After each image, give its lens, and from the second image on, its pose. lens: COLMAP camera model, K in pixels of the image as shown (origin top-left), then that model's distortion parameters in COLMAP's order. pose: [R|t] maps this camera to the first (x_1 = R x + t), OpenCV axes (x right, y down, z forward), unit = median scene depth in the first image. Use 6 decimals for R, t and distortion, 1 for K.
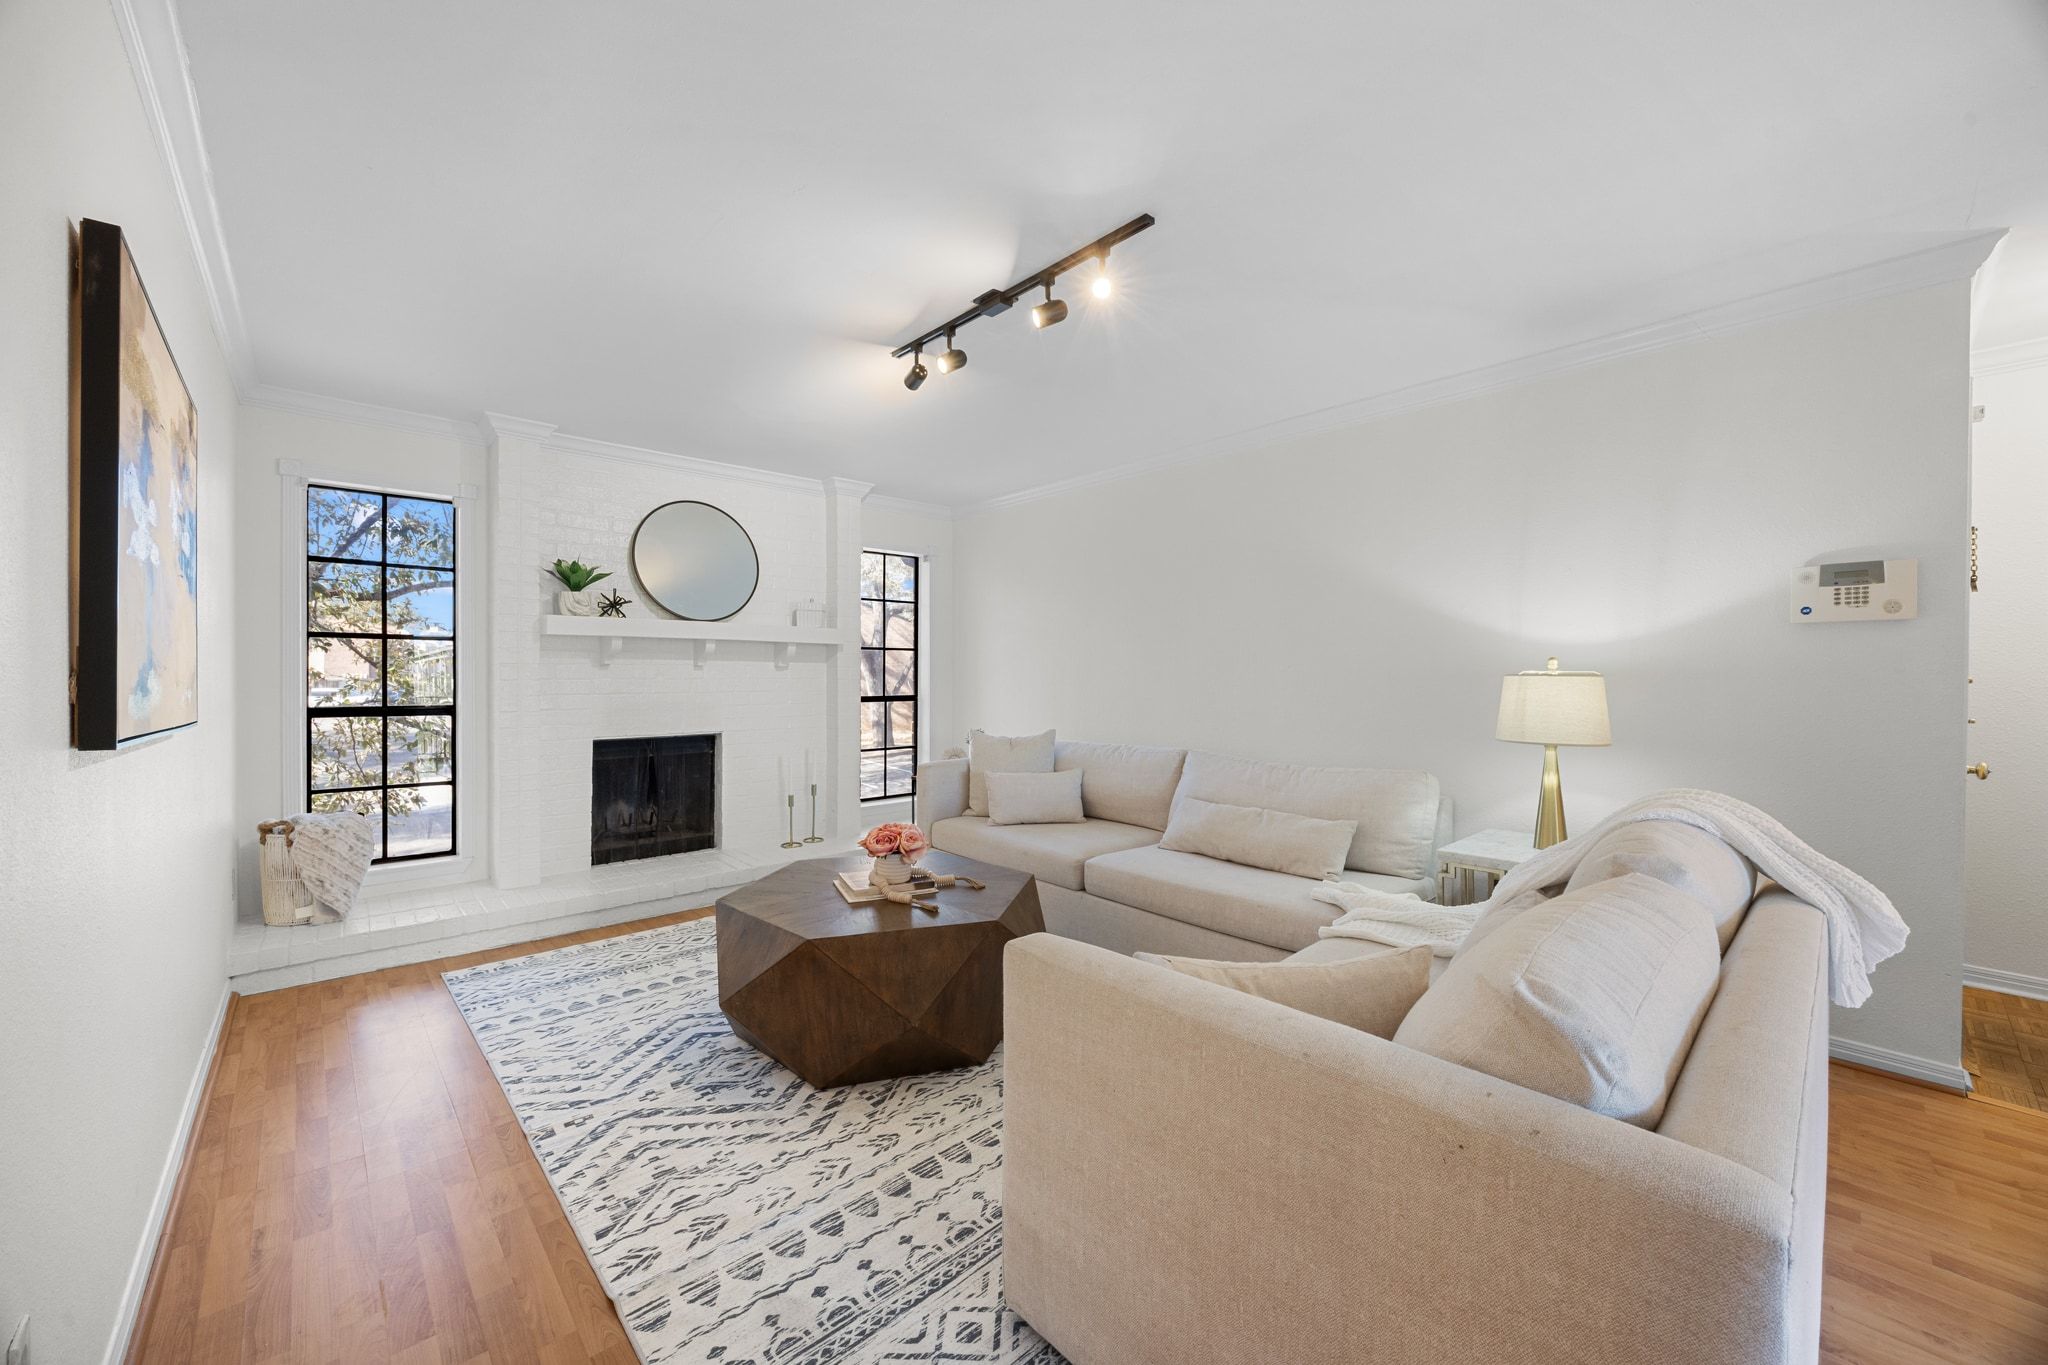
lens RADIAL K [[770.4, 0, 1026.7], [0, 770.4, 674.8], [0, 0, 1]] dist [-0.029498, 0.000033]
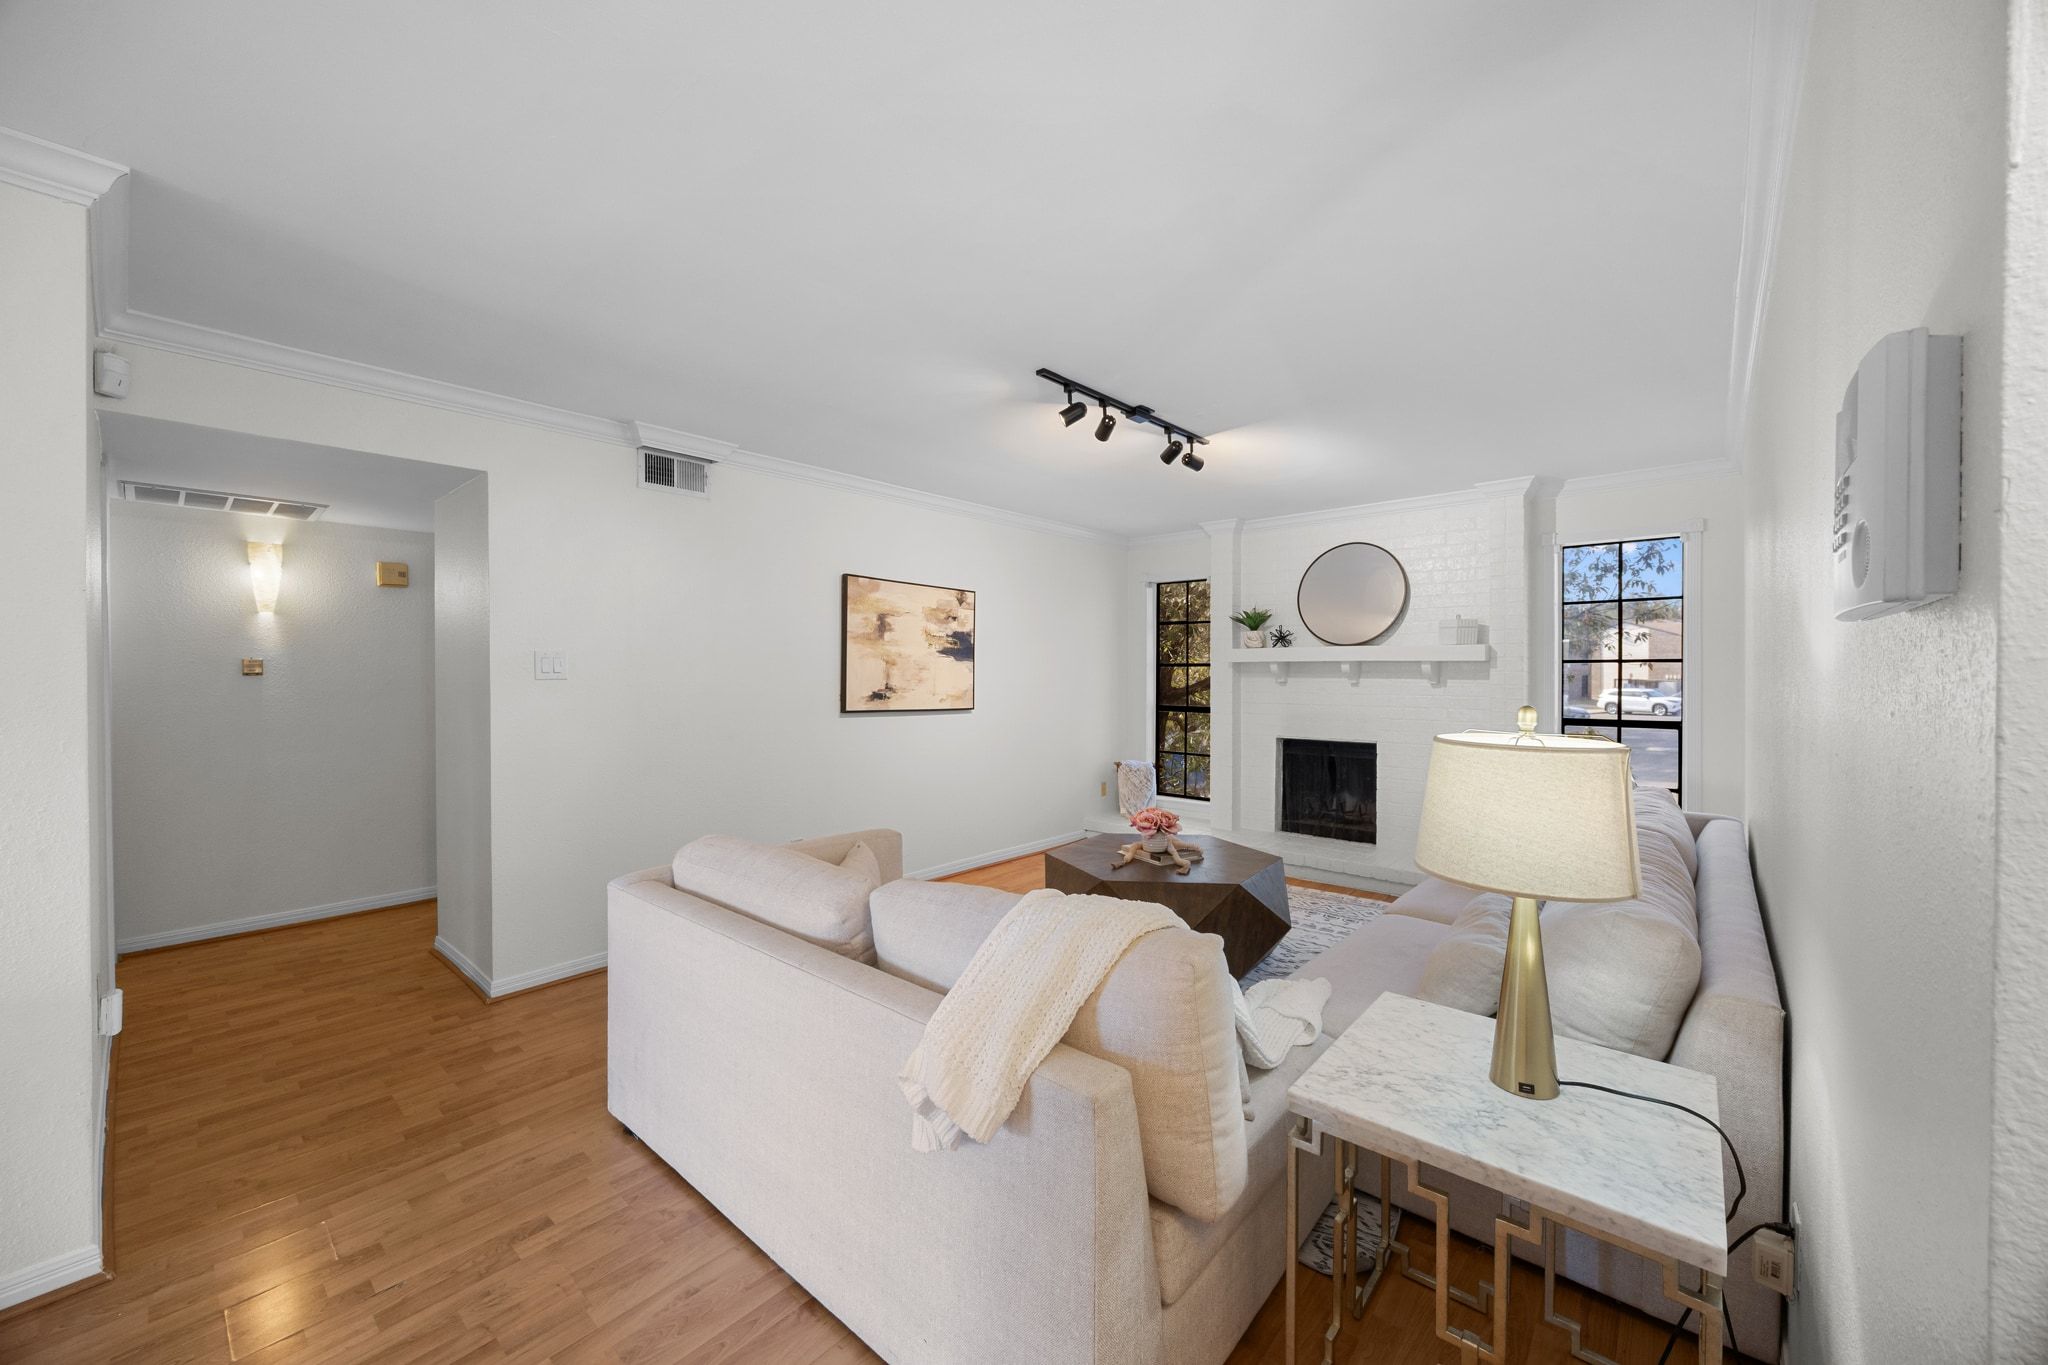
lens RADIAL K [[770.4, 0, 1026.7], [0, 770.4, 674.8], [0, 0, 1]] dist [-0.029498, 0.000033]
pose [[0.102626, 0.001486, -0.994719, 0.890384], [0.000831, 0.999998, 0.001579, -0.034874], [0.994720, -0.000989, 0.102624, 0.500807]]
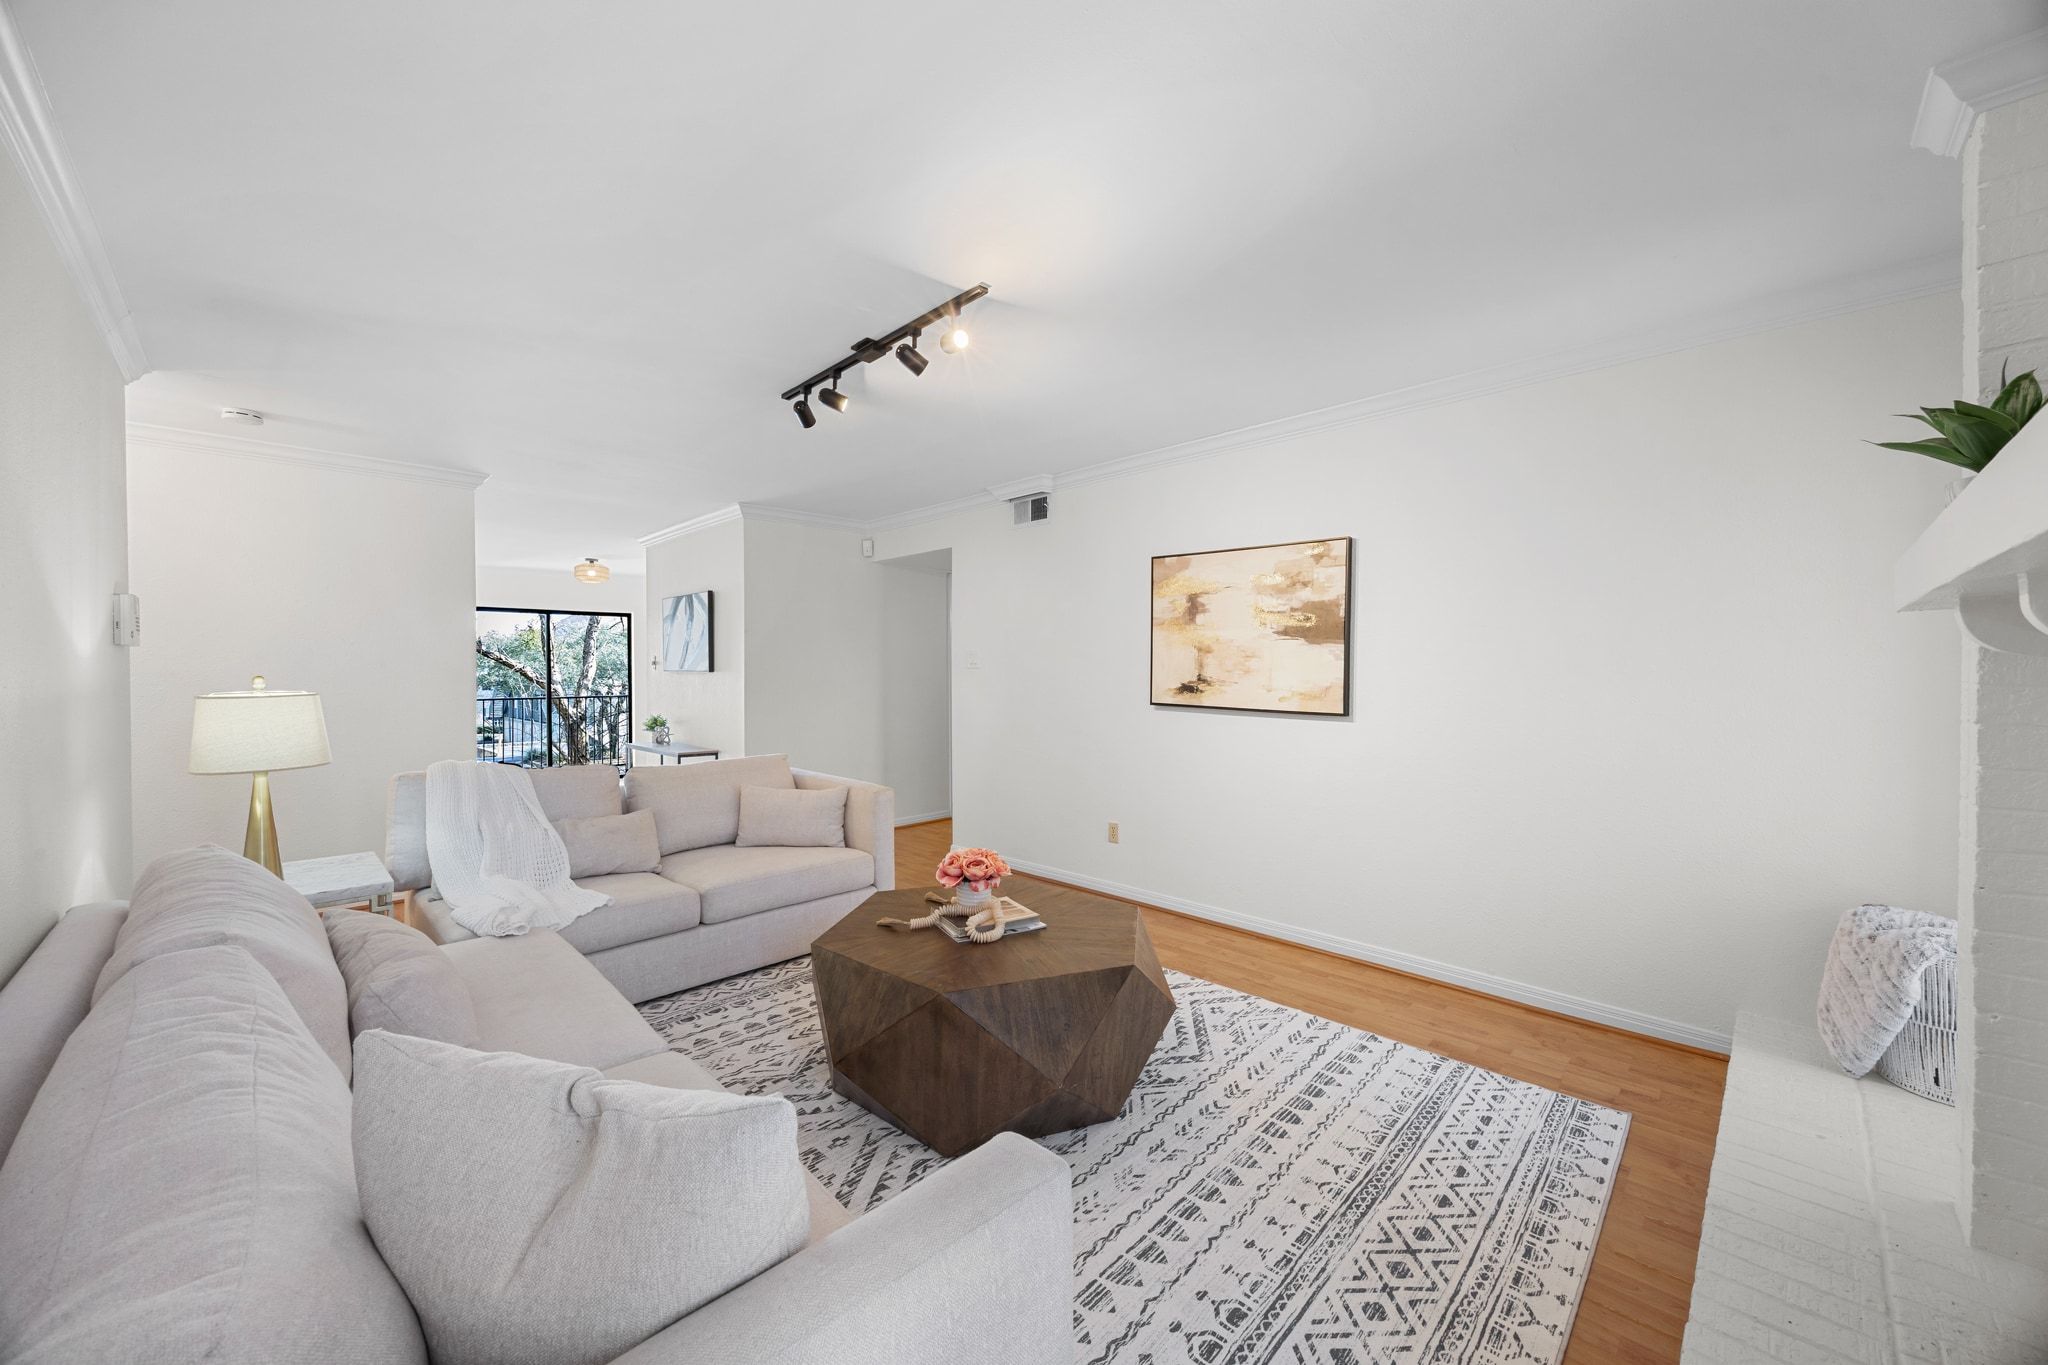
lens RADIAL K [[770.4, 0, 1026.7], [0, 770.4, 674.8], [0, 0, 1]] dist [-0.029498, 0.000033]
pose [[-0.999079, -0.000234, -0.042897, -0.153707], [-0.000532, 0.999976, 0.006942, -0.025016], [0.042894, 0.006959, -0.999055, 1.525066]]
